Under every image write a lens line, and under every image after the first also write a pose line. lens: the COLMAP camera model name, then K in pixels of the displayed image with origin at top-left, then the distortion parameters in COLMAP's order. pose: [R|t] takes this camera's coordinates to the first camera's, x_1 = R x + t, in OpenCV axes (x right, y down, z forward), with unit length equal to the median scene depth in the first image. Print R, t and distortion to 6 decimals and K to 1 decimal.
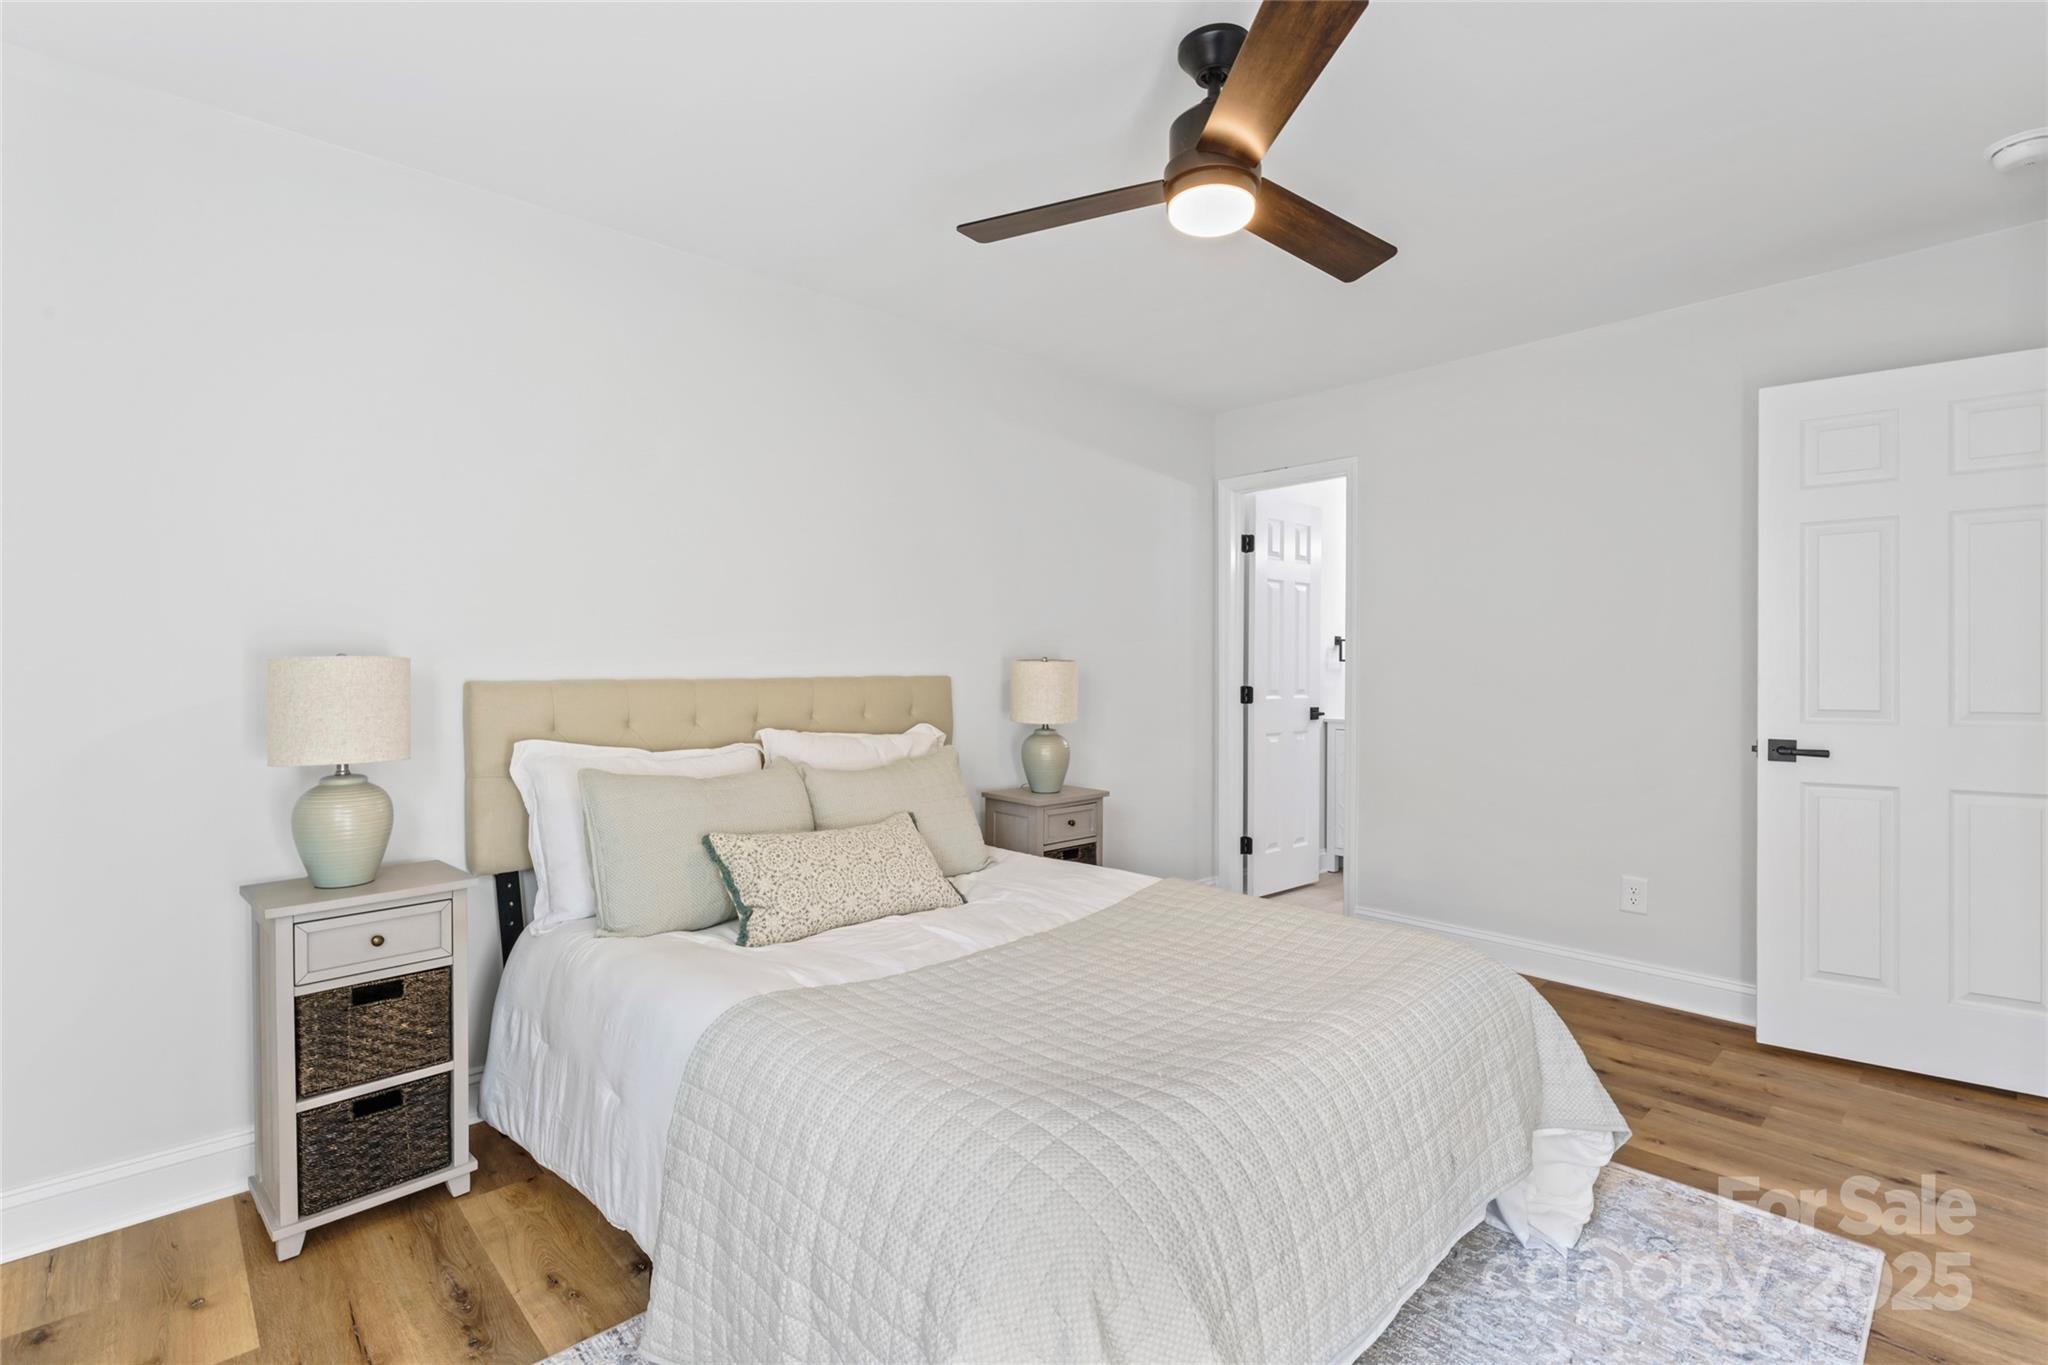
lens RADIAL K [[938.1, 0, 1022.3], [0, 938.1, 680.0], [0, 0, 1]] dist [0.000328, 0.000007]
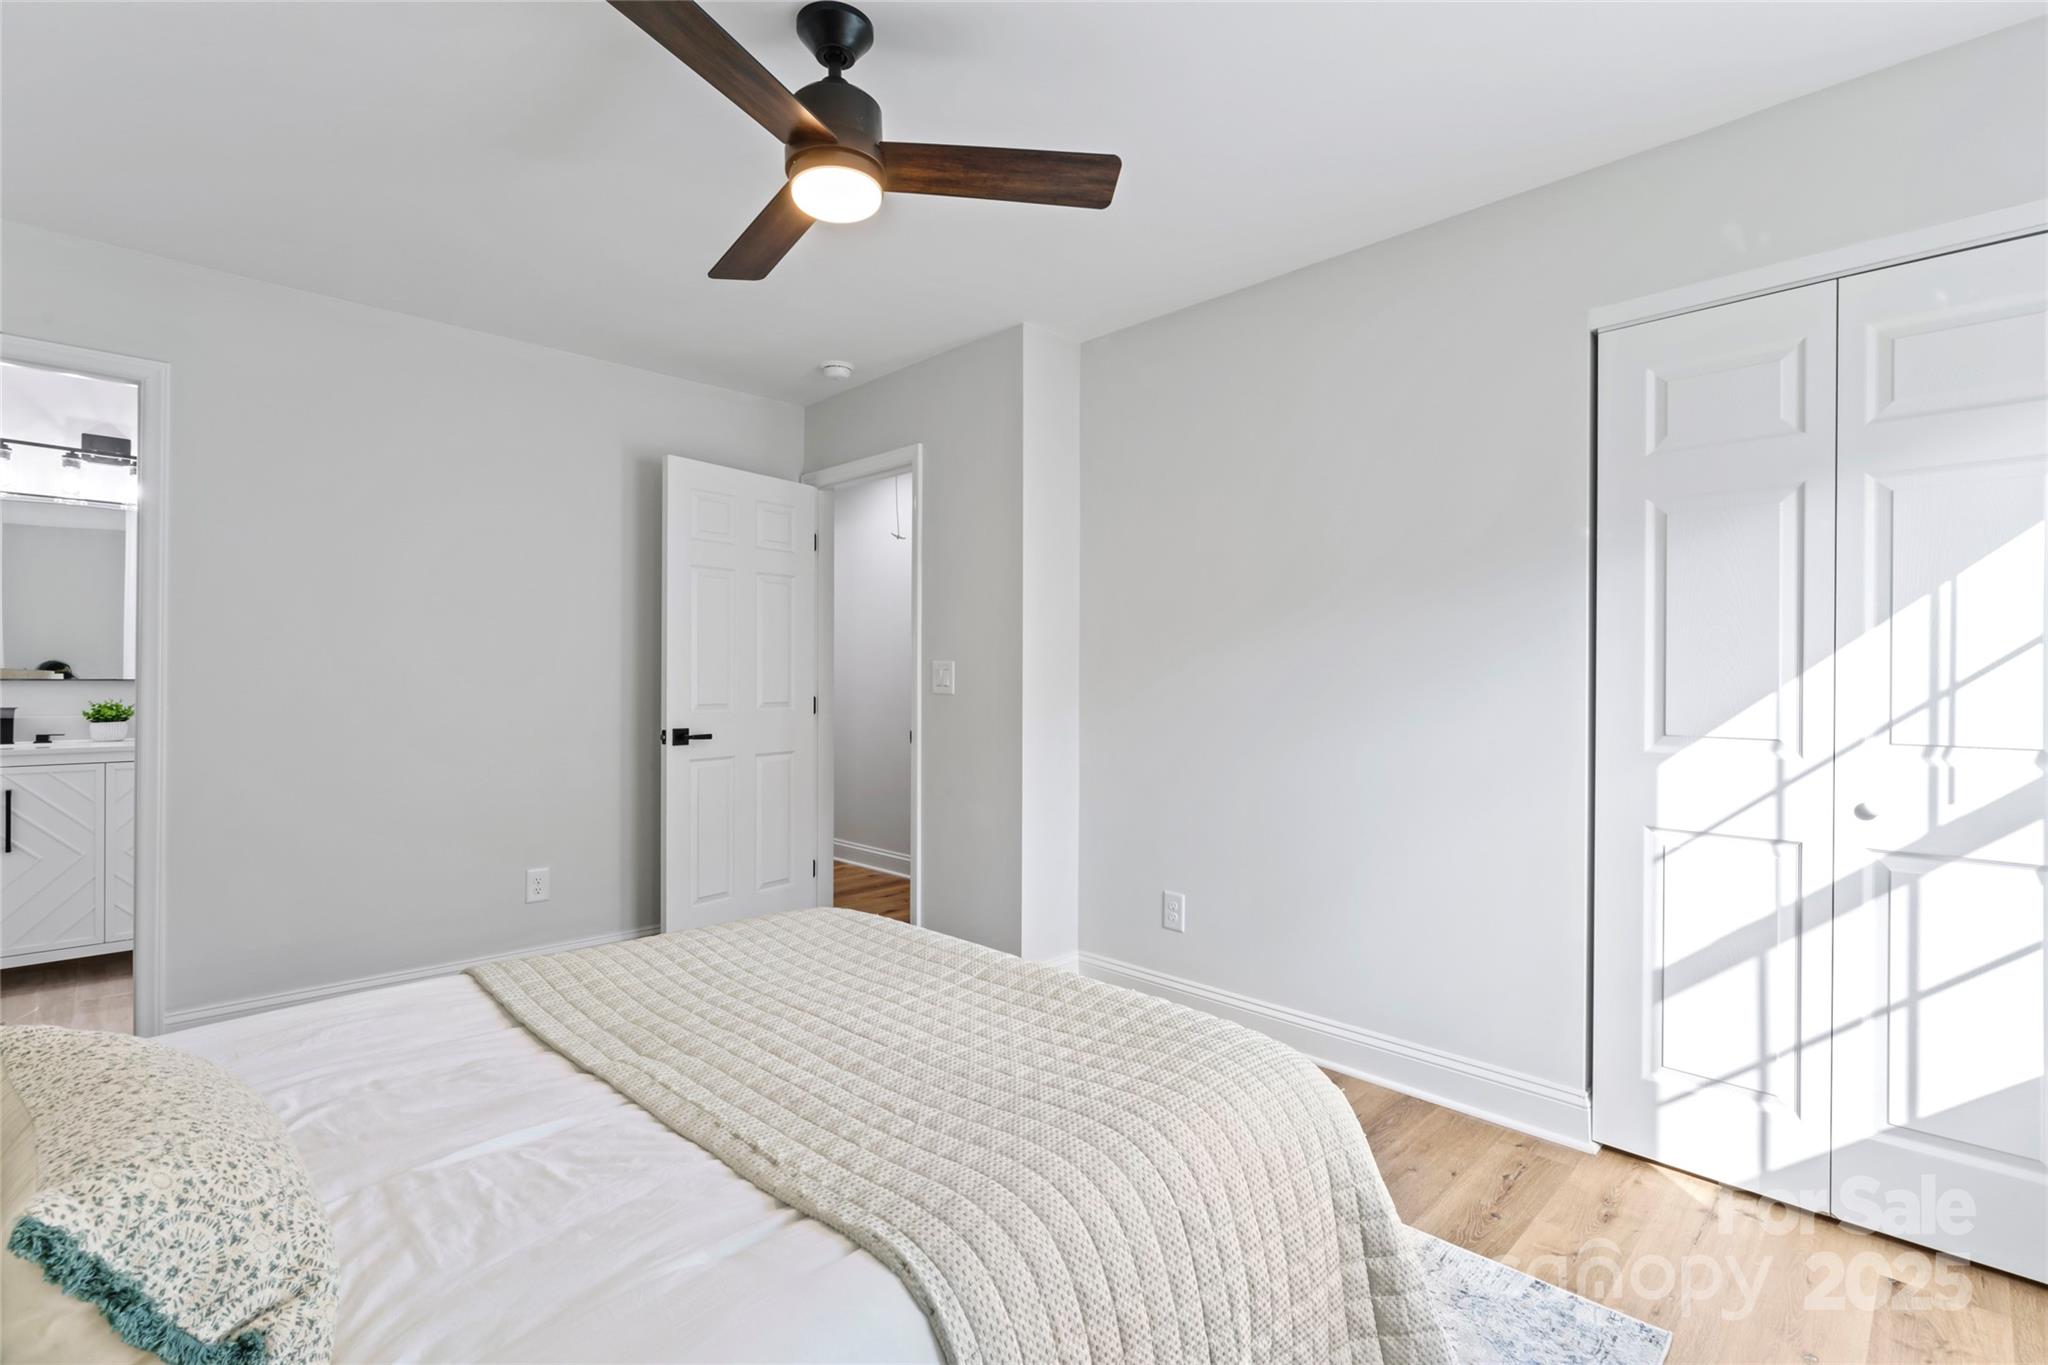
lens RADIAL K [[938.1, 0, 1022.3], [0, 938.1, 680.0], [0, 0, 1]] dist [0.000328, 0.000007]
pose [[-0.028384, 0.002569, 0.999594, -0.517707], [0.006173, 0.999978, -0.002394, 0.002453], [-0.999578, 0.006103, -0.028399, 0.576233]]
